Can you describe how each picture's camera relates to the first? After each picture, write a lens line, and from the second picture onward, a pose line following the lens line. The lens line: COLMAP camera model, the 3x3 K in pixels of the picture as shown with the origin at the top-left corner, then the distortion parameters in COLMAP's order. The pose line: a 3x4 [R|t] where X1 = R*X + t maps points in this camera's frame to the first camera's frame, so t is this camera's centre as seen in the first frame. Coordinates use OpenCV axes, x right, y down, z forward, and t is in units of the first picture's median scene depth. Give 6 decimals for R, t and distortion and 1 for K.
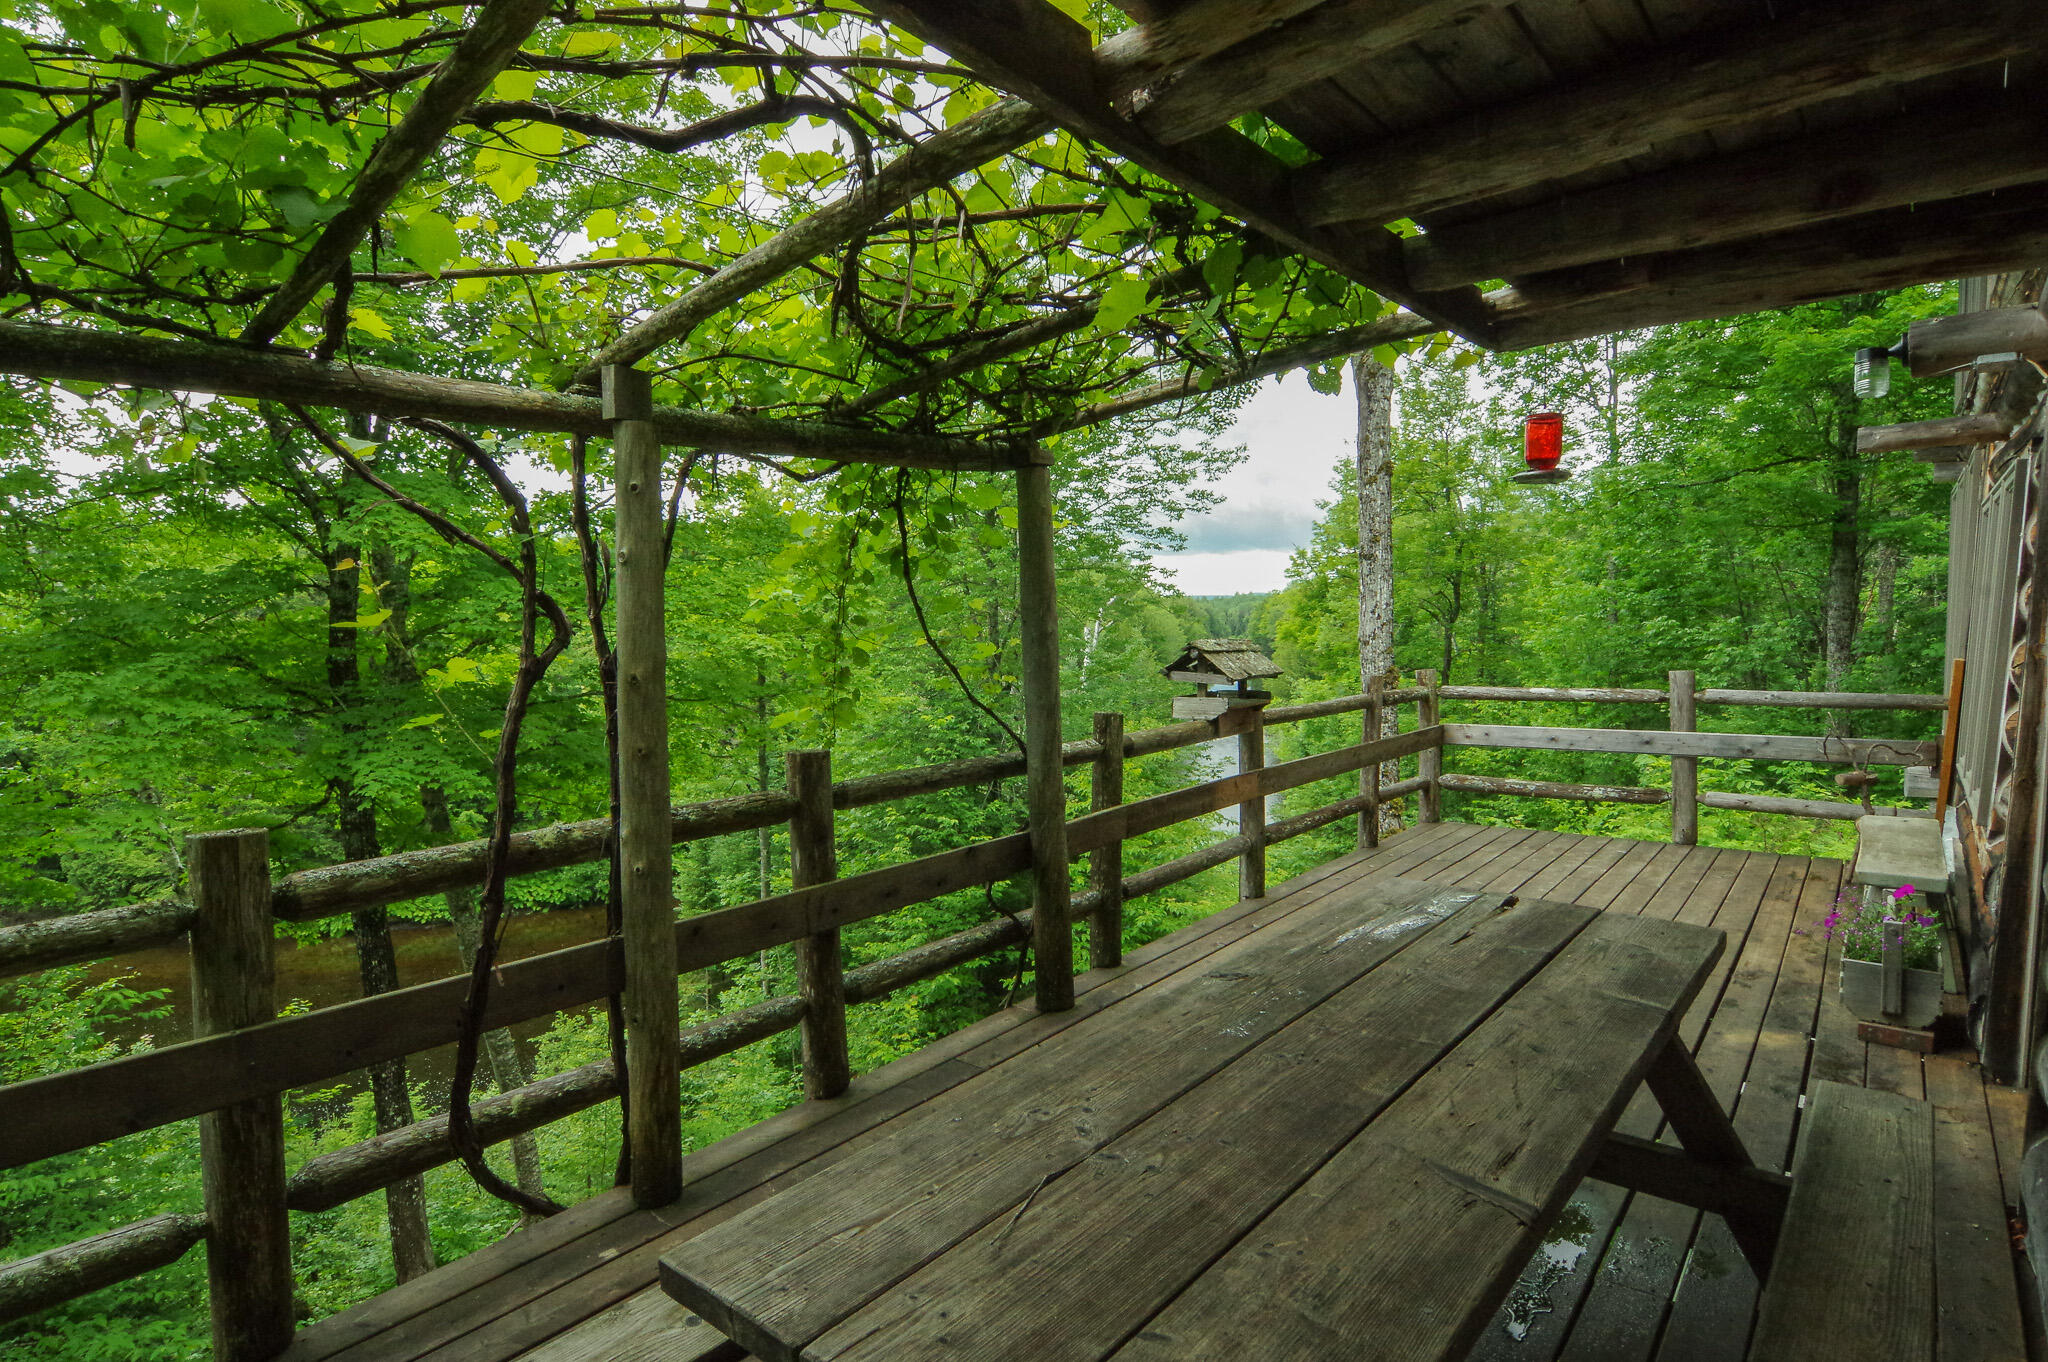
lens RADIAL K [[1071.0, 0, 1024.0], [0, 1071.0, 681.0], [0, 0, 1]] dist [-0.023173, 0.000546]
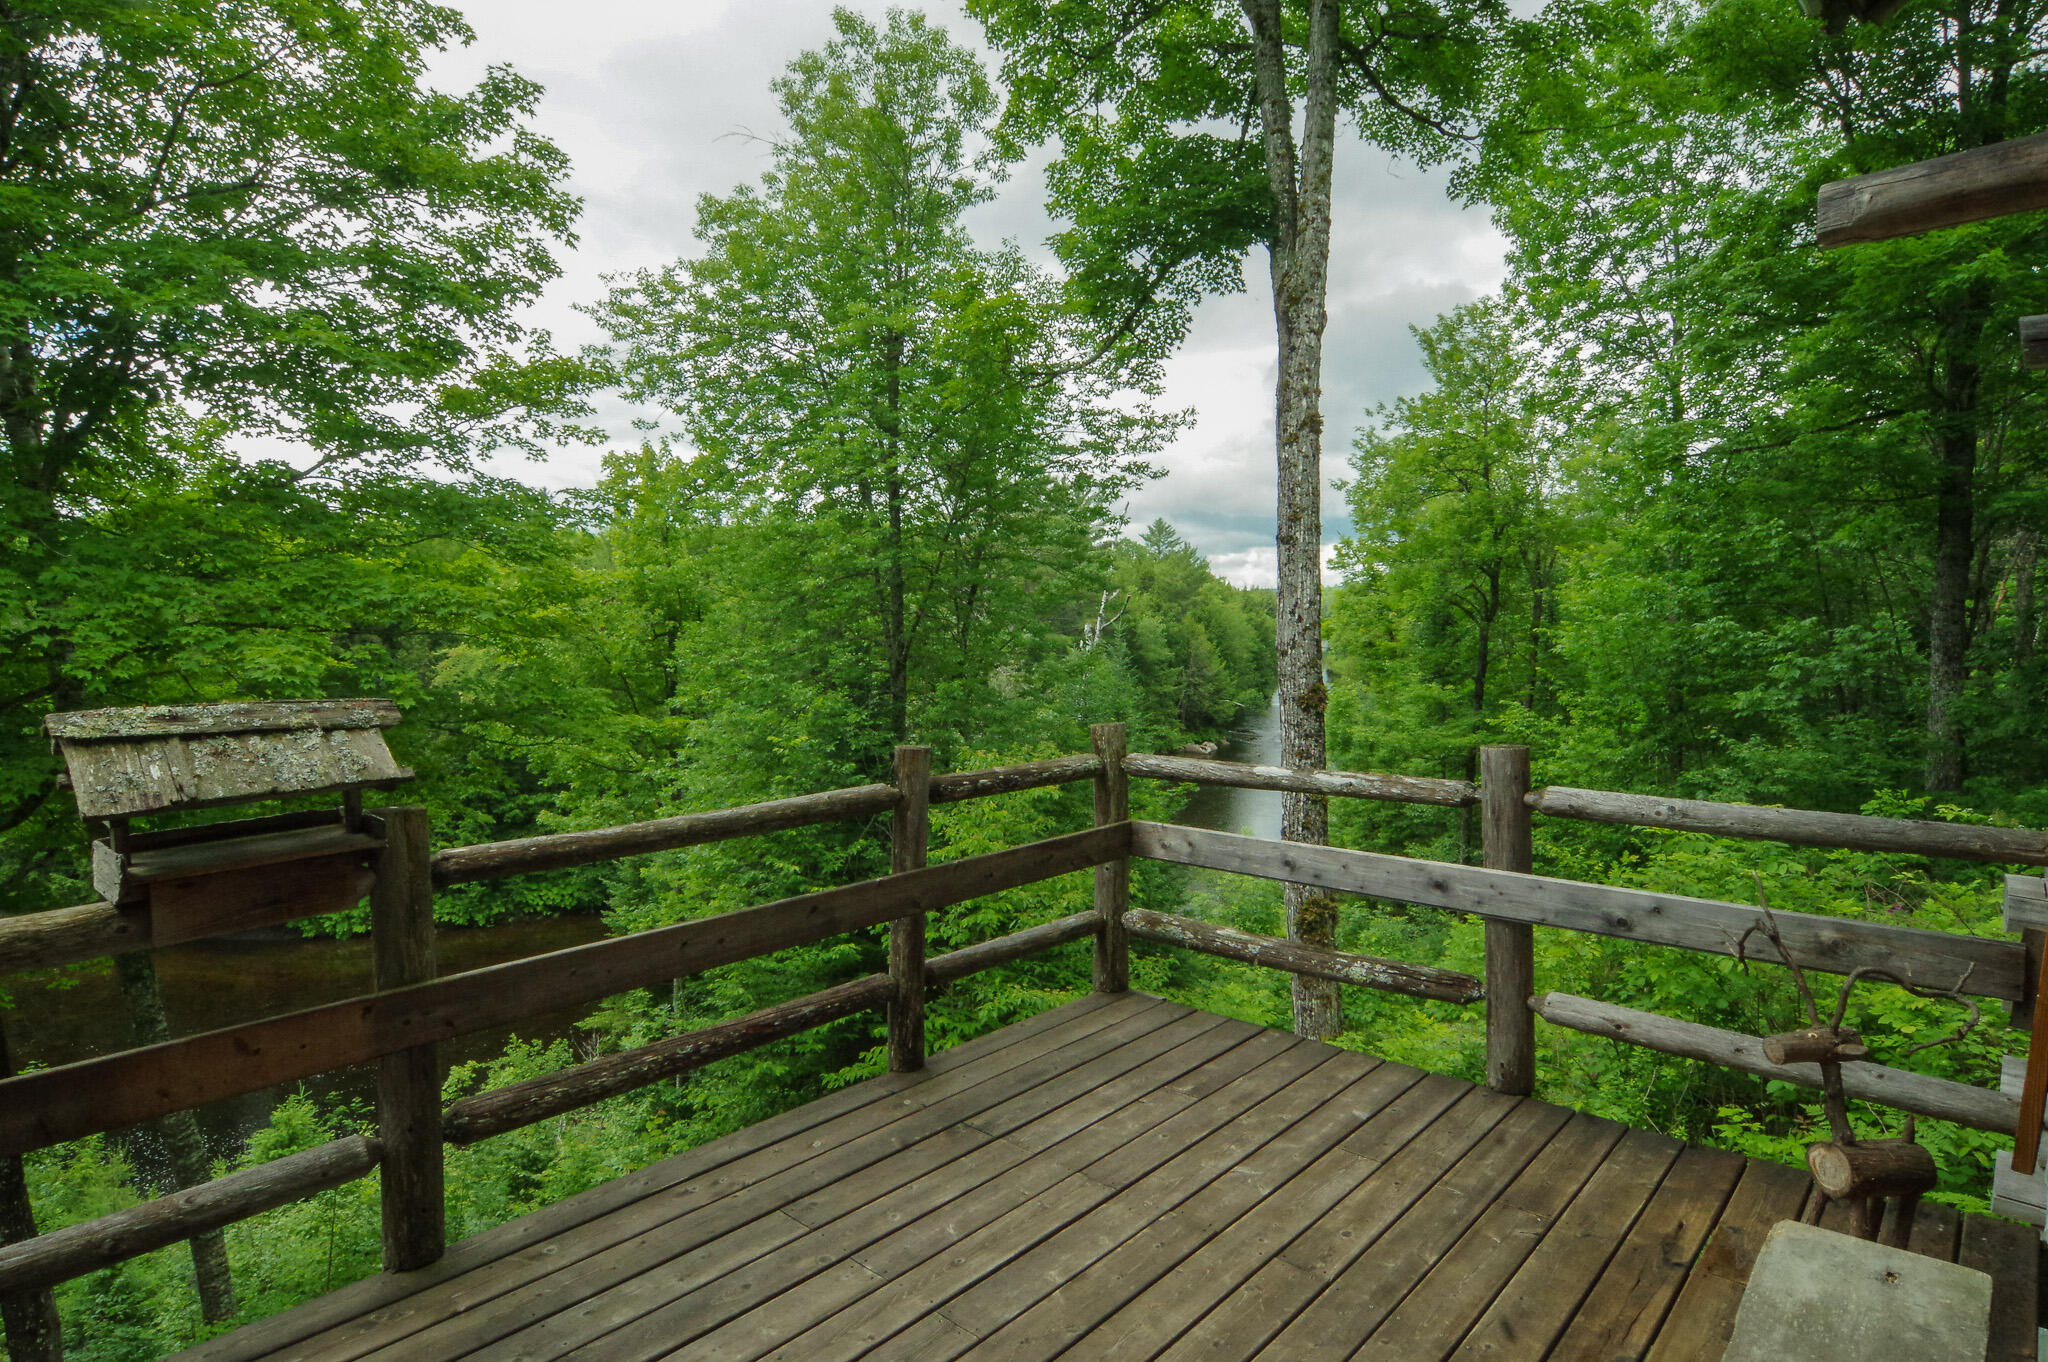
lens RADIAL K [[1102.7, 0, 1024.0], [0, 1102.7, 681.0], [0, 0, 1]] dist [-0.001360, -0.013774]
pose [[0.998141, 0.006461, -0.060600, 0.137869], [-0.006203, 0.999971, 0.004439, -0.013417], [0.060627, -0.004054, 0.998152, 0.151974]]
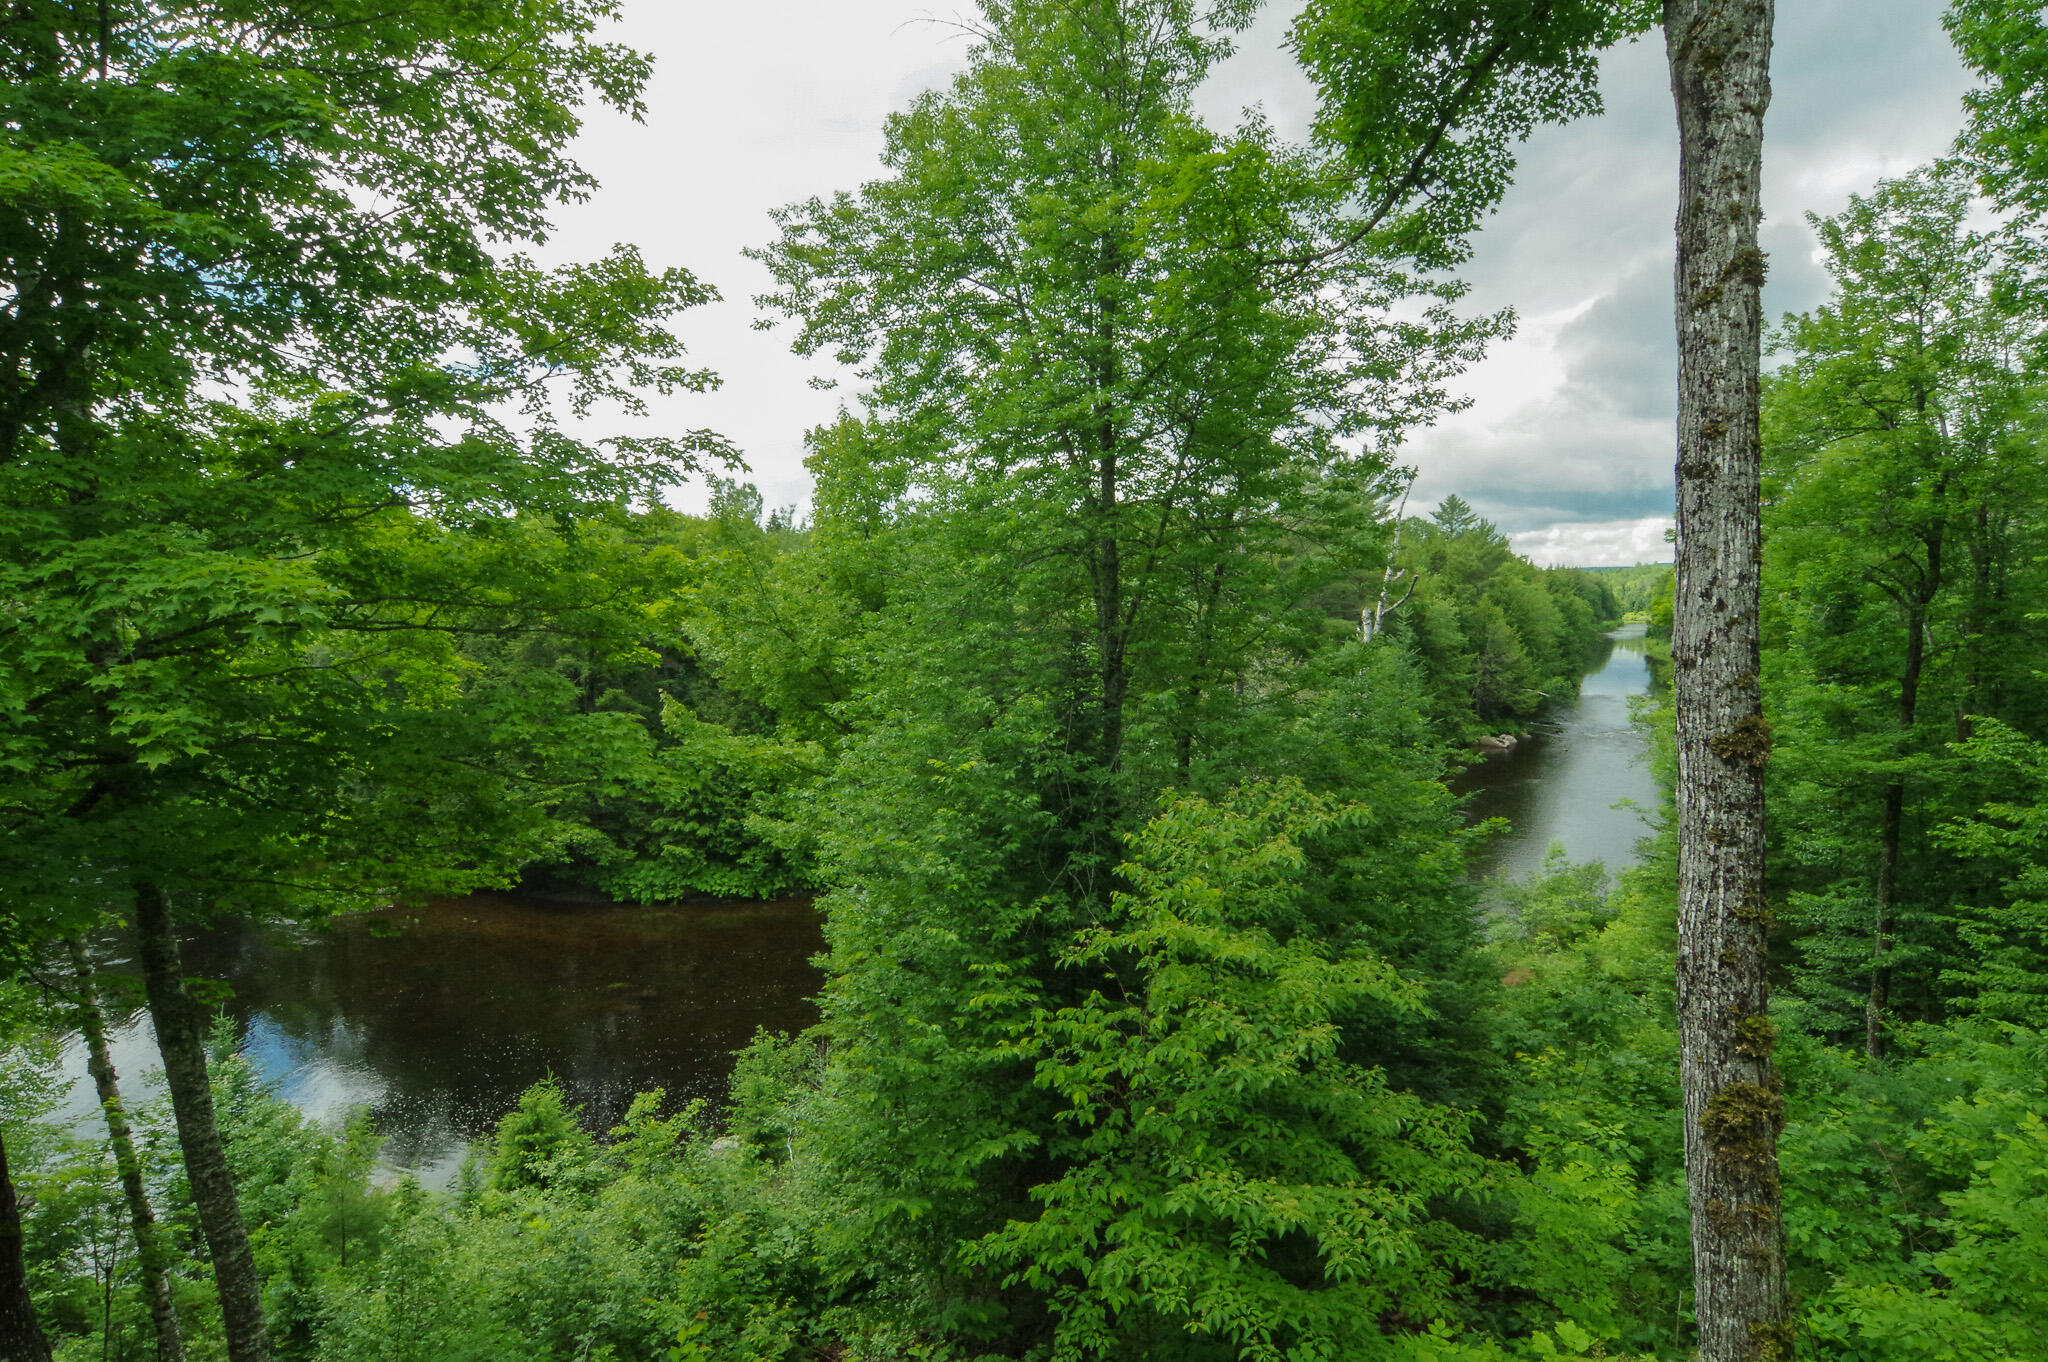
lens RADIAL K [[1102.7, 0, 1024.0], [0, 1102.7, 681.0], [0, 0, 1]] dist [-0.001360, -0.013774]
pose [[0.952948, 0.015209, -0.302751, 0.146358], [-0.009685, 0.999758, 0.019739, -0.026028], [0.302978, -0.015879, 0.952865, 0.356638]]
